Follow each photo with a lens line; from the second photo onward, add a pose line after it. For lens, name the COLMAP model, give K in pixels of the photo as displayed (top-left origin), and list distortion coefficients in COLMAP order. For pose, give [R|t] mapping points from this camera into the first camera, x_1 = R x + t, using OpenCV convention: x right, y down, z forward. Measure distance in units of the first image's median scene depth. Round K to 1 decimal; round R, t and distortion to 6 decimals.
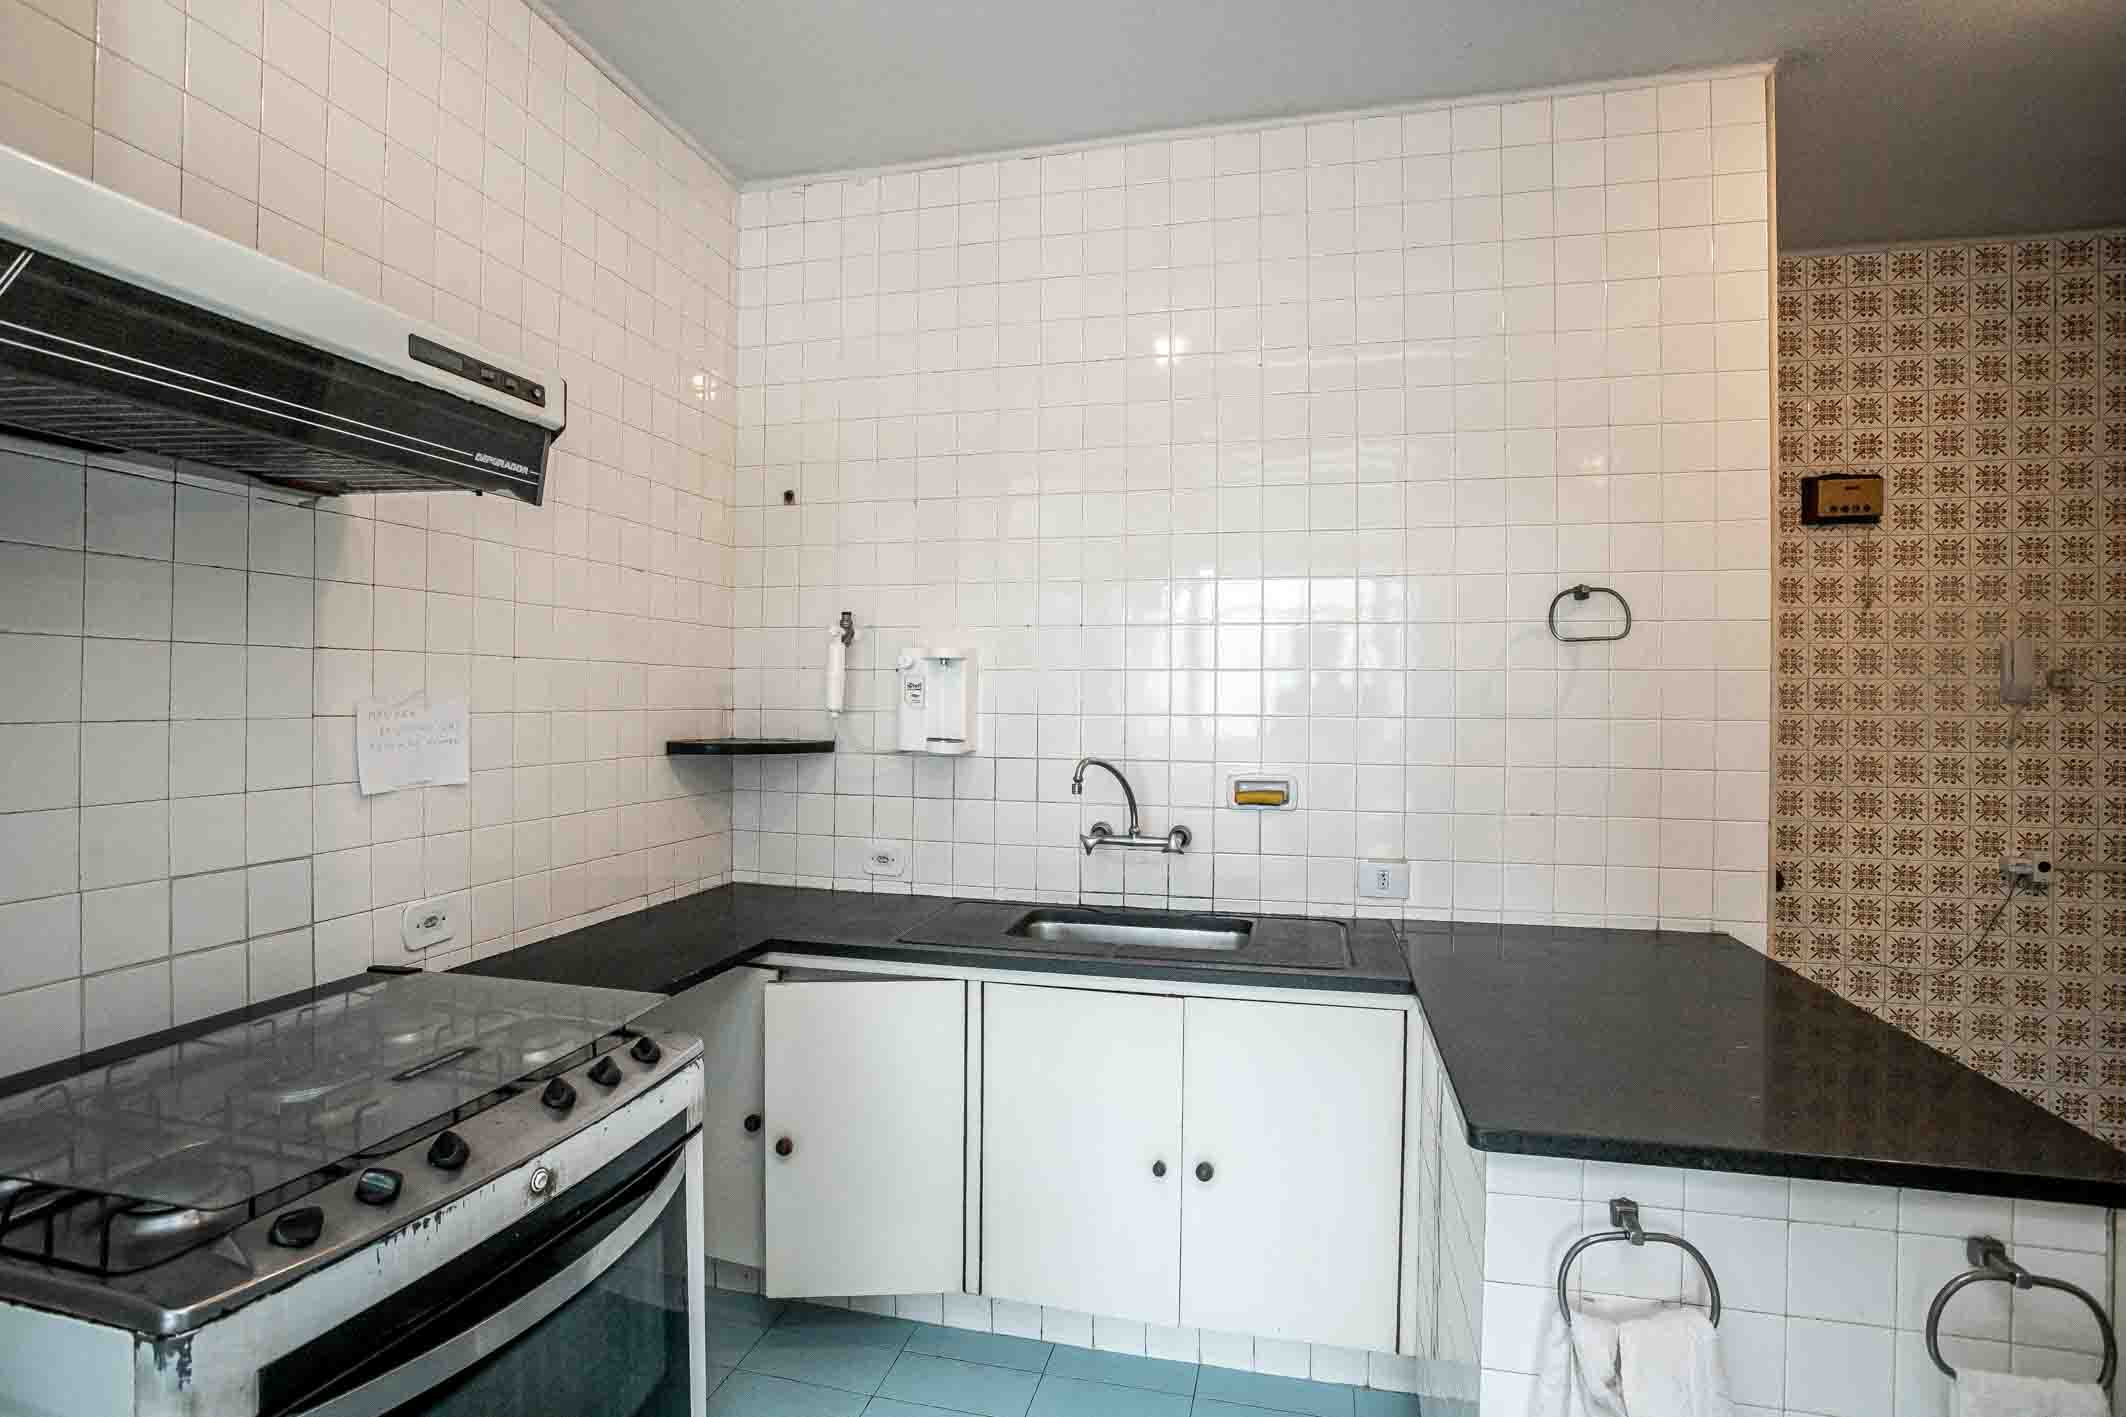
lens RADIAL K [[1047.1, 0, 1063.0], [0, 1047.1, 708.5], [0, 0, 1]] dist [-0.084452, 0.037294]
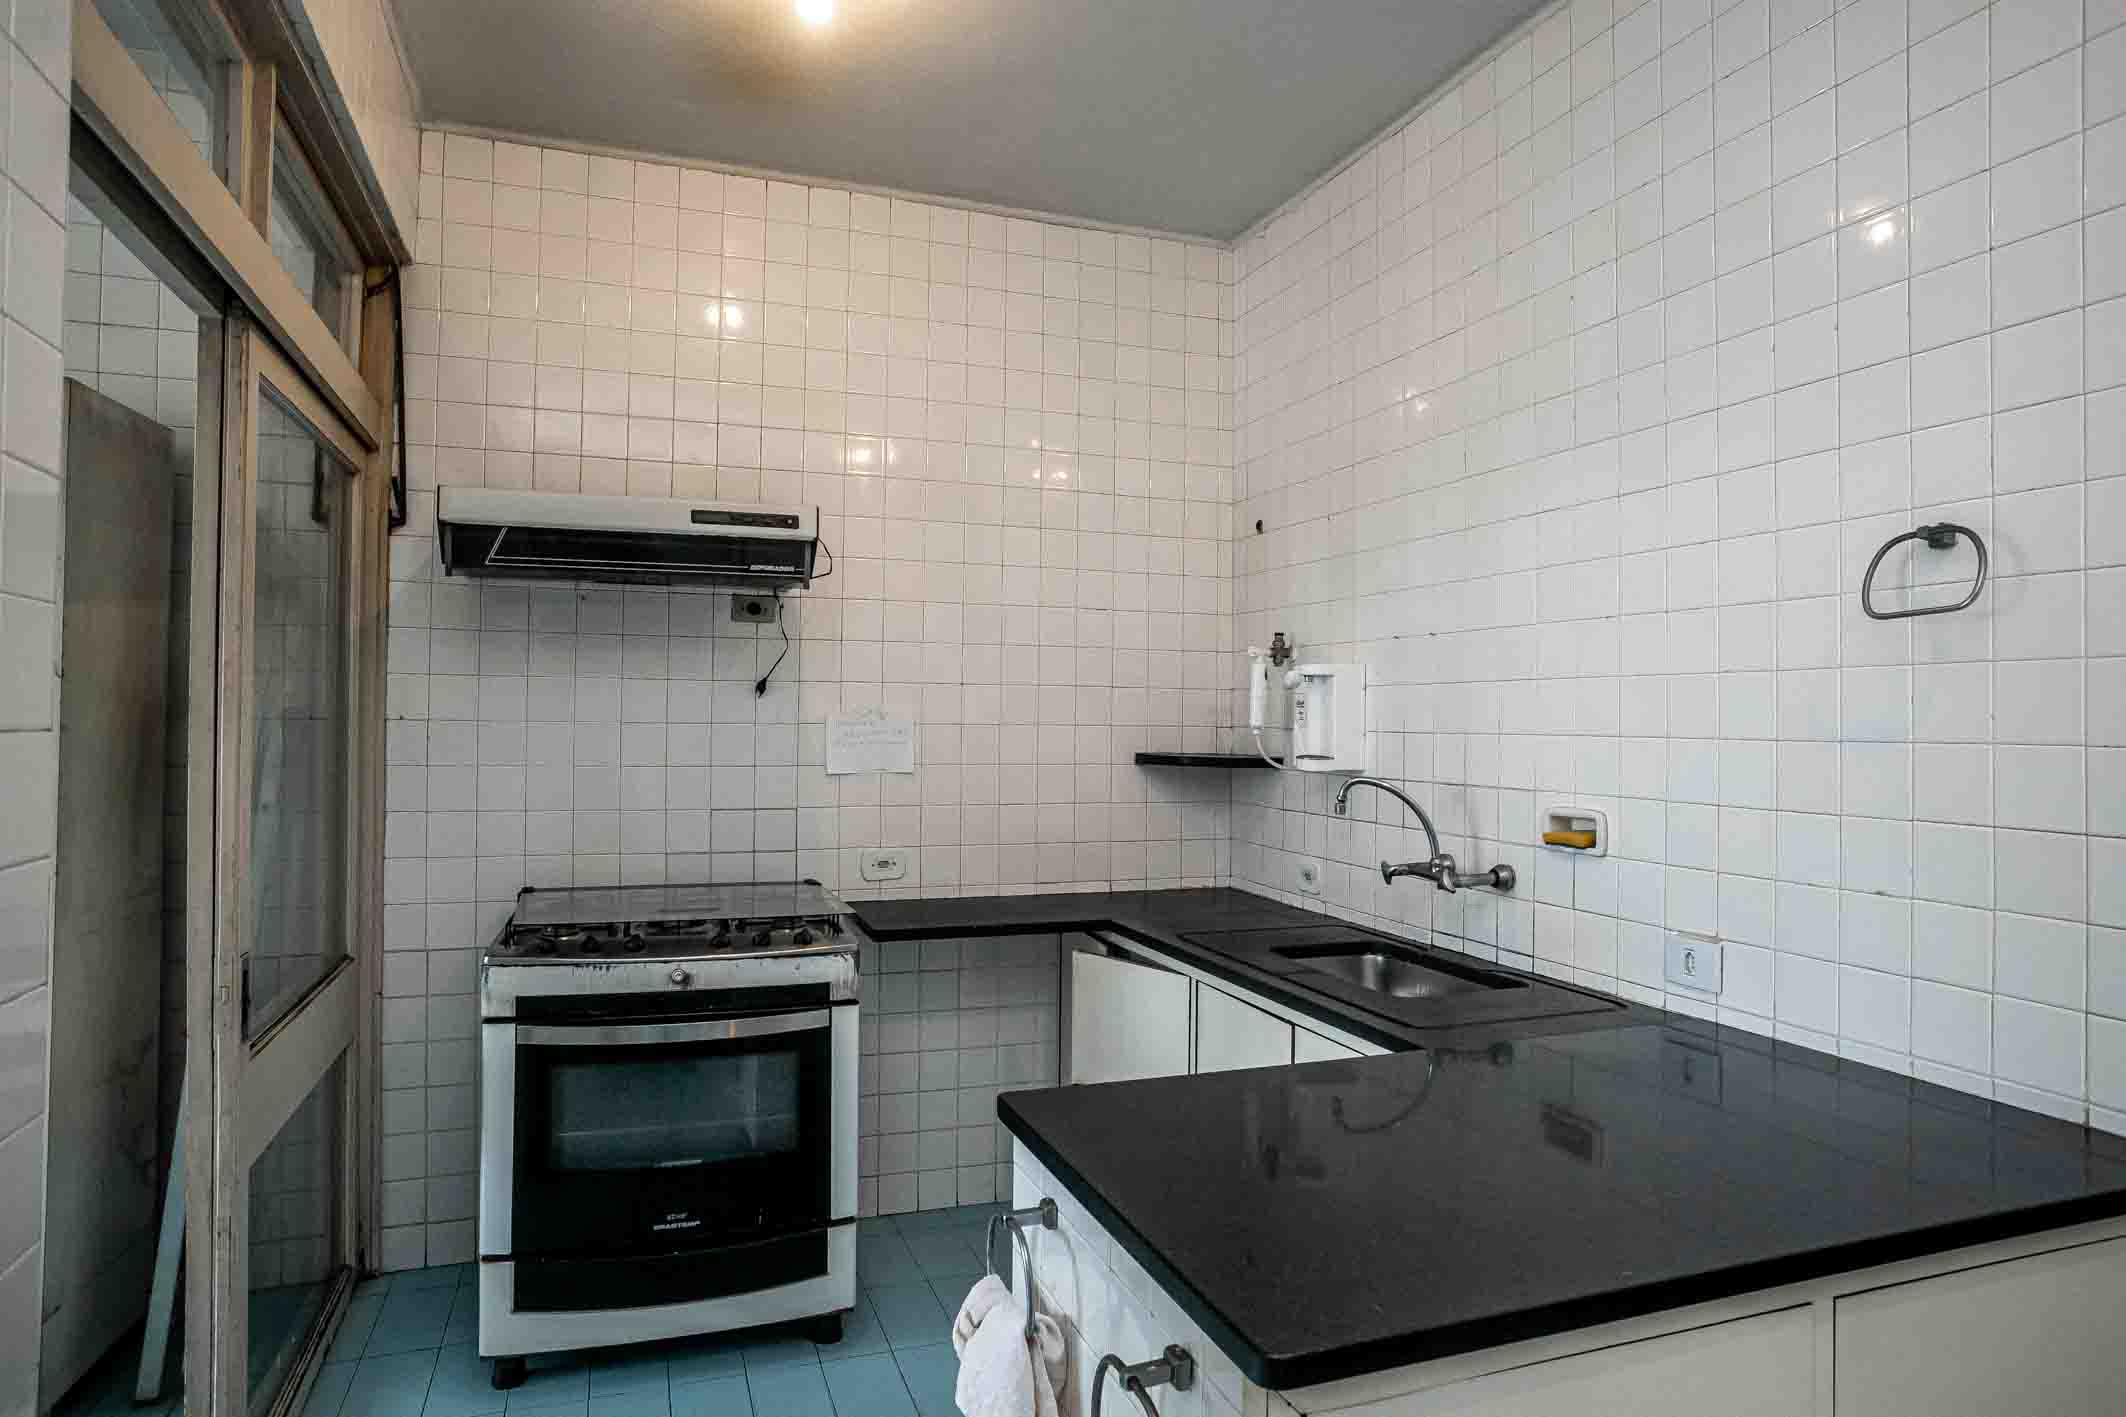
lens RADIAL K [[1236.2, 0, 1063.0], [0, 1236.2, 708.5], [0, 0, 1]] dist [-0.065853, 0.030090]
pose [[0.555378, -0.008602, -0.831554, 0.812389], [-0.015025, 0.999679, -0.020376, 0.012769], [0.831463, 0.023811, 0.555070, 0.170500]]
